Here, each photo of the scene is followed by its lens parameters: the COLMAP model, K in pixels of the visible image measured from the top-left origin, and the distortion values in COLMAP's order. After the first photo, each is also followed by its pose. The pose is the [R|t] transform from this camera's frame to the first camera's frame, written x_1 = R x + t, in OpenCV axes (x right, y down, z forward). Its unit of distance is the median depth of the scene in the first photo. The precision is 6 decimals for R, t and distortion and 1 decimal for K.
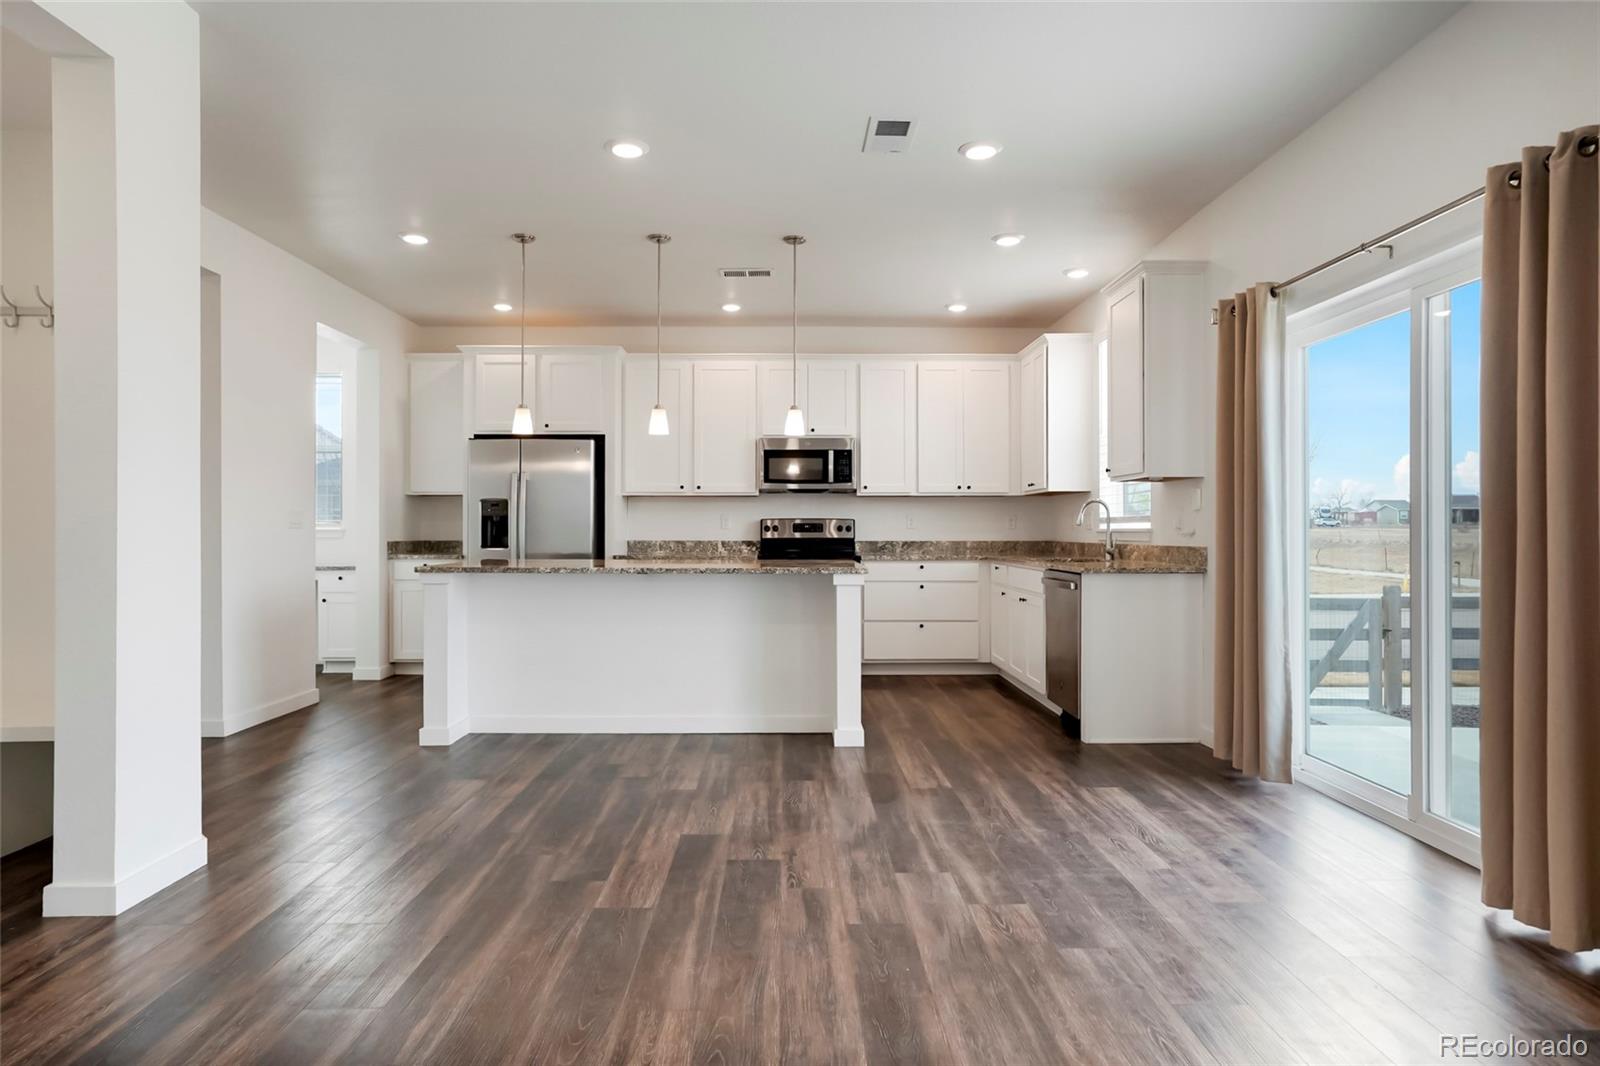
lens RADIAL K [[958.4, 0, 792.5], [0, 958.4, 531.0], [0, 0, 1]] dist [-0.020602, -0.000847]
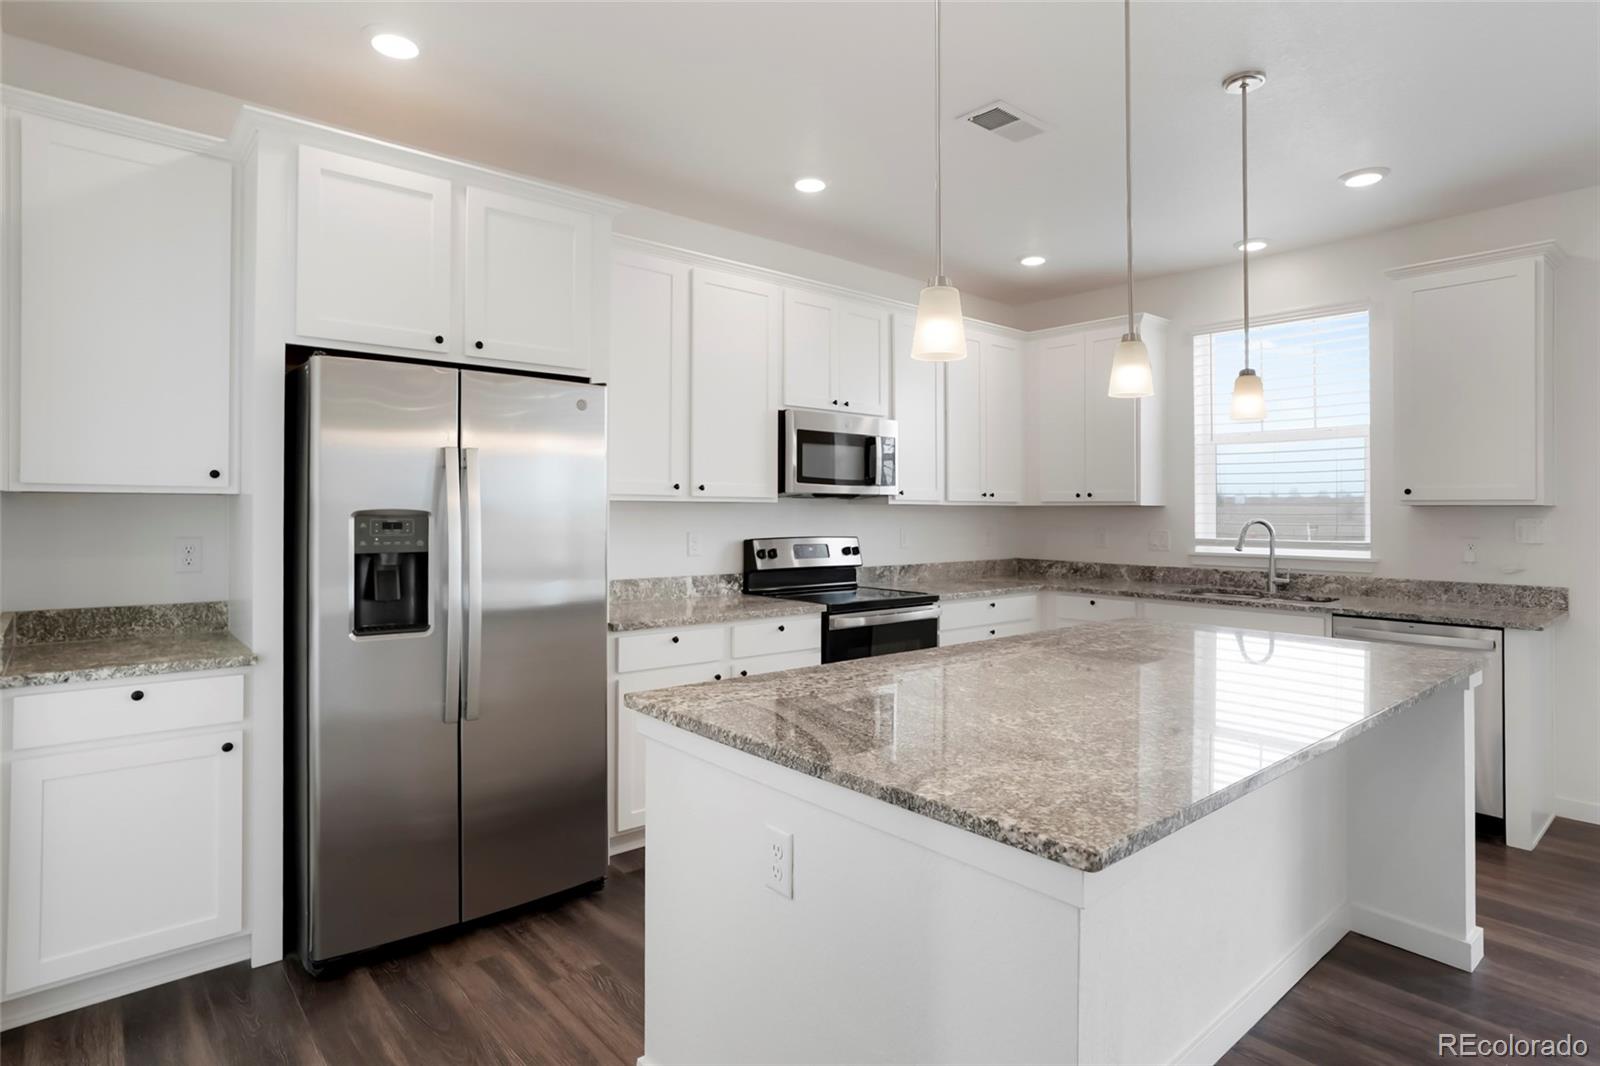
lens RADIAL K [[857.5, 0, 806.0], [0, 857.5, 492.1], [0, 0, 1]] dist [-0.001774, 0.000409]
pose [[0.762429, 0.017833, 0.646826, -0.389692], [-0.003425, 0.999717, -0.023526, -0.031882], [-0.647063, 0.015721, 0.762274, 0.574543]]
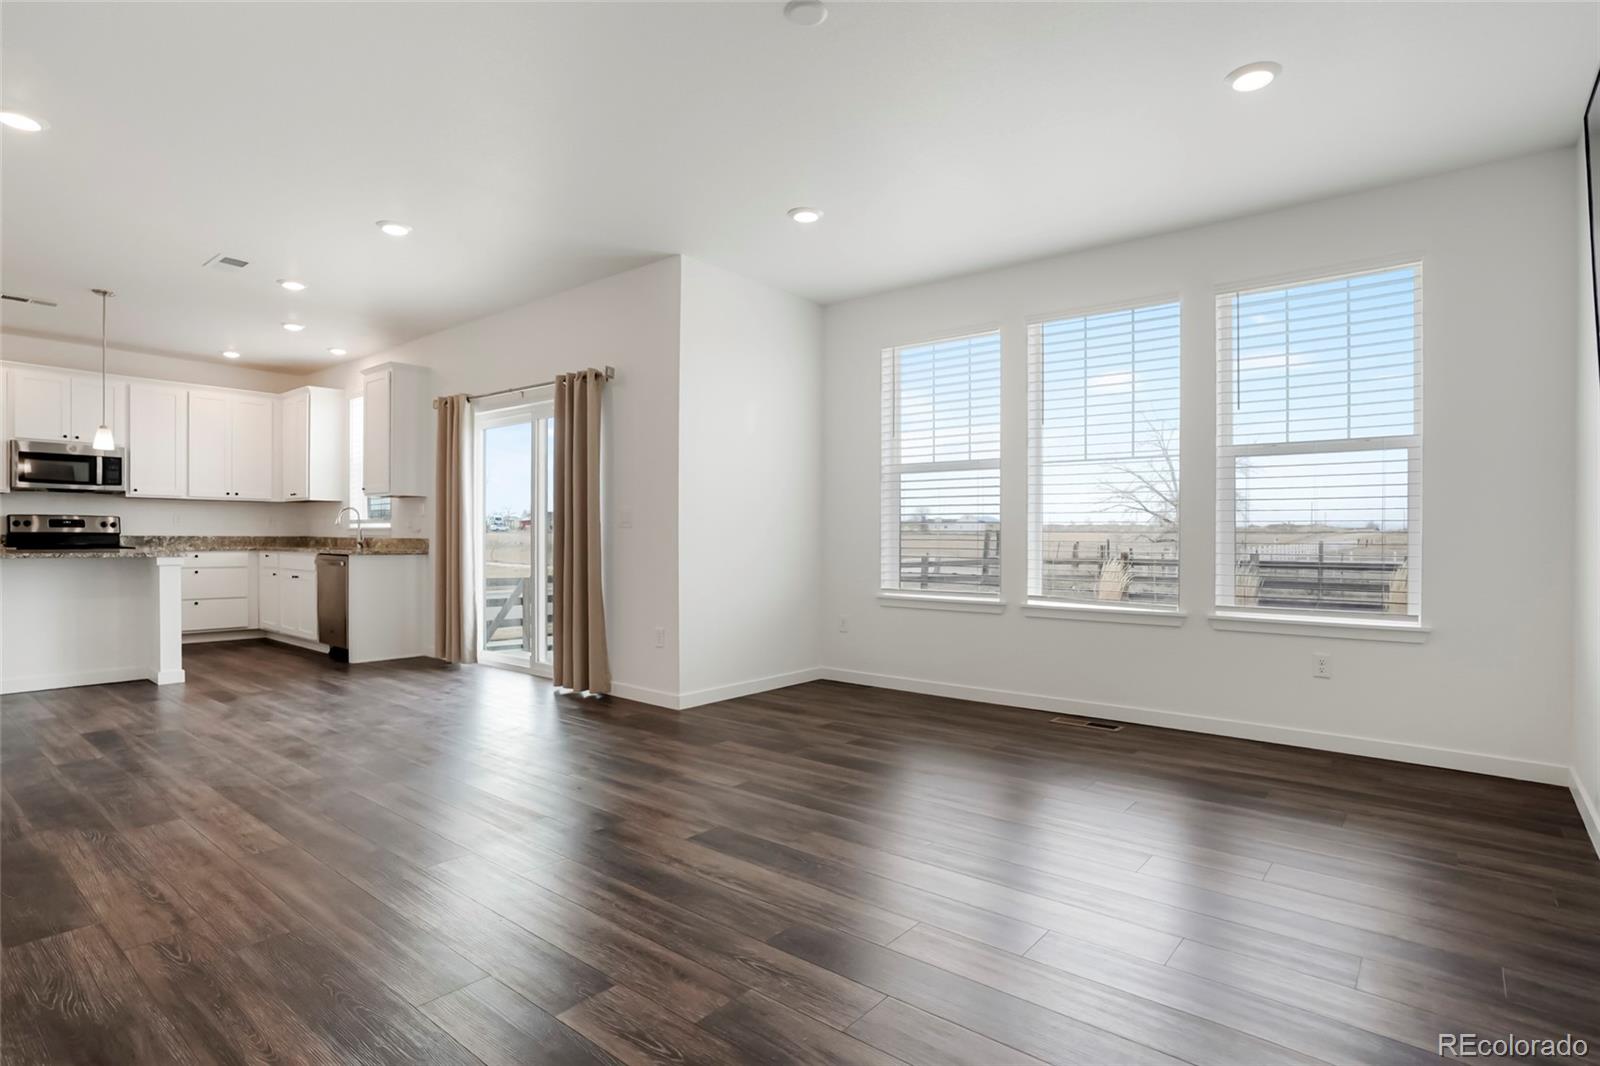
lens RADIAL K [[822.3, 0, 802.2], [0, 822.3, 538.6], [0, 0, 1]] dist [-0.063615, 0.039387]
pose [[0.647213, 0.003857, 0.762299, -0.149517], [-0.008001, 0.999966, 0.001733, 0.006088], [-0.762267, -0.007221, 0.647222, -0.278353]]
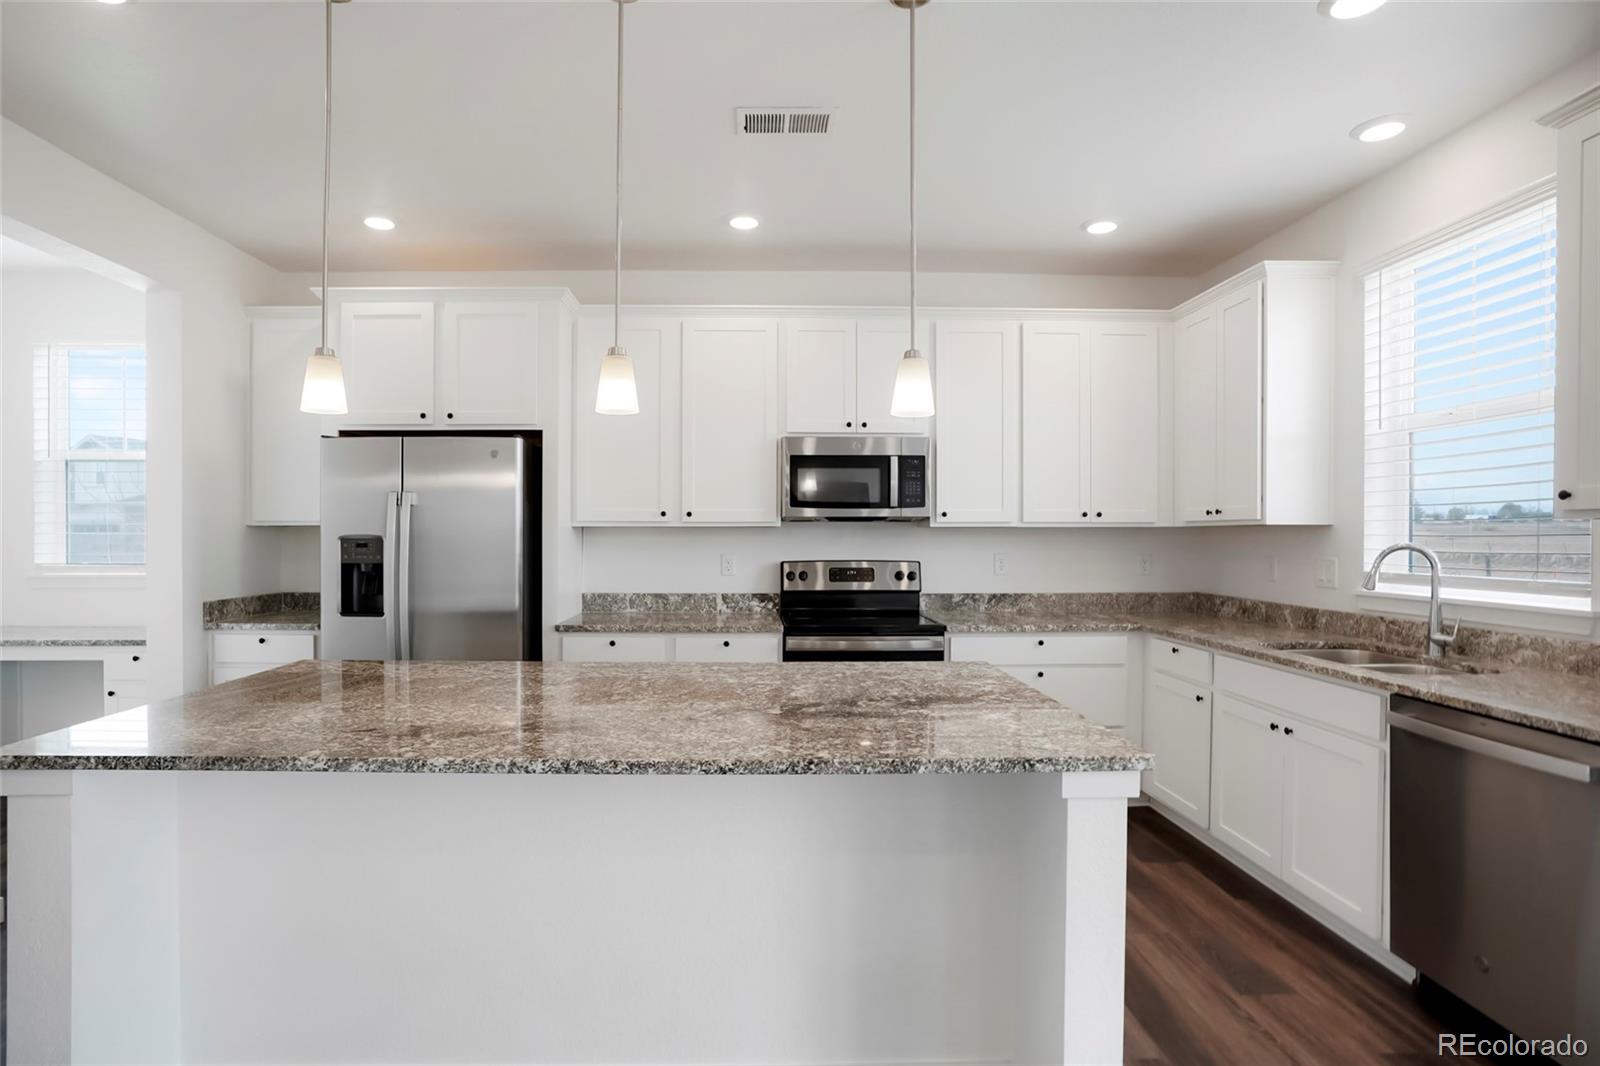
lens RADIAL K [[807.5, 0, 743.3], [0, 807.5, 543.9], [0, 0, 1]] dist [-0.032900, 0.001107]
pose [[0.999957, -0.000421, -0.009273, -0.056958], [0.000496, 0.999967, 0.008061, -0.030805], [0.009269, -0.008065, 0.999925, 0.460008]]
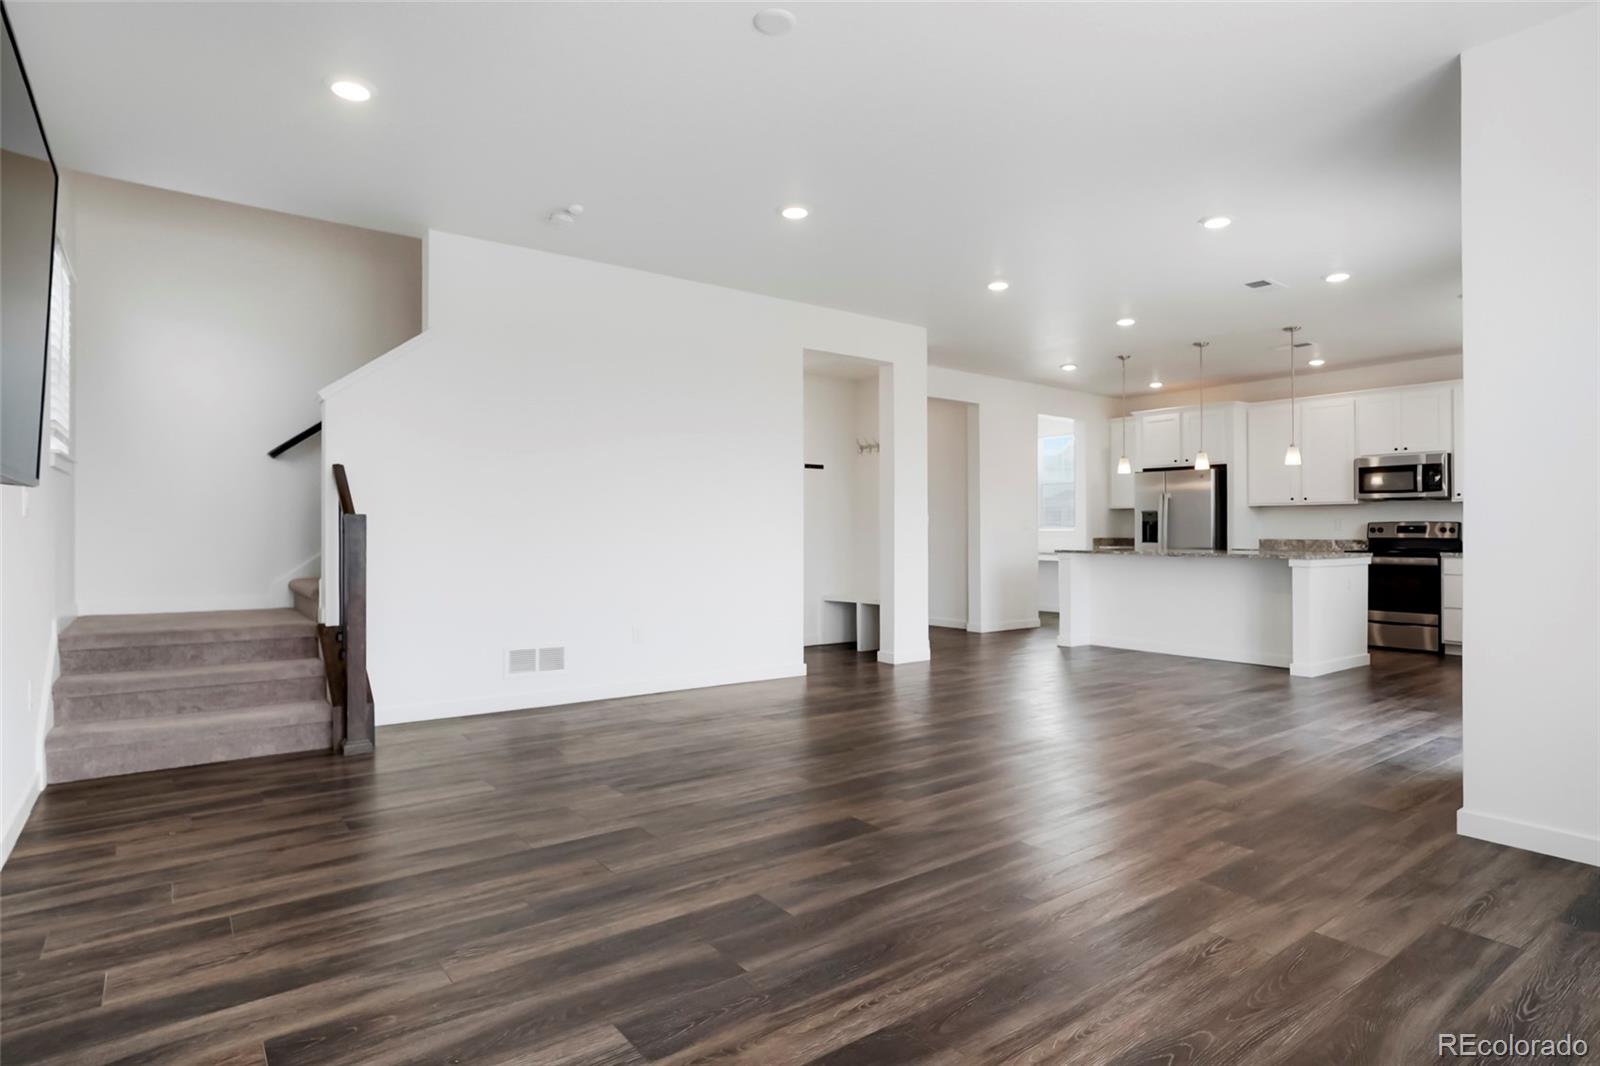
lens RADIAL K [[854.8, 0, 800.0], [0, 854.8, 533.0], [0, 0, 1]] dist [-0.004165, -0.000437]
pose [[0.594669, 0.001054, -0.803970, 0.441140], [-0.004260, 0.999989, -0.001840, 0.006789], [0.803959, 0.004519, 0.594667, -0.265946]]
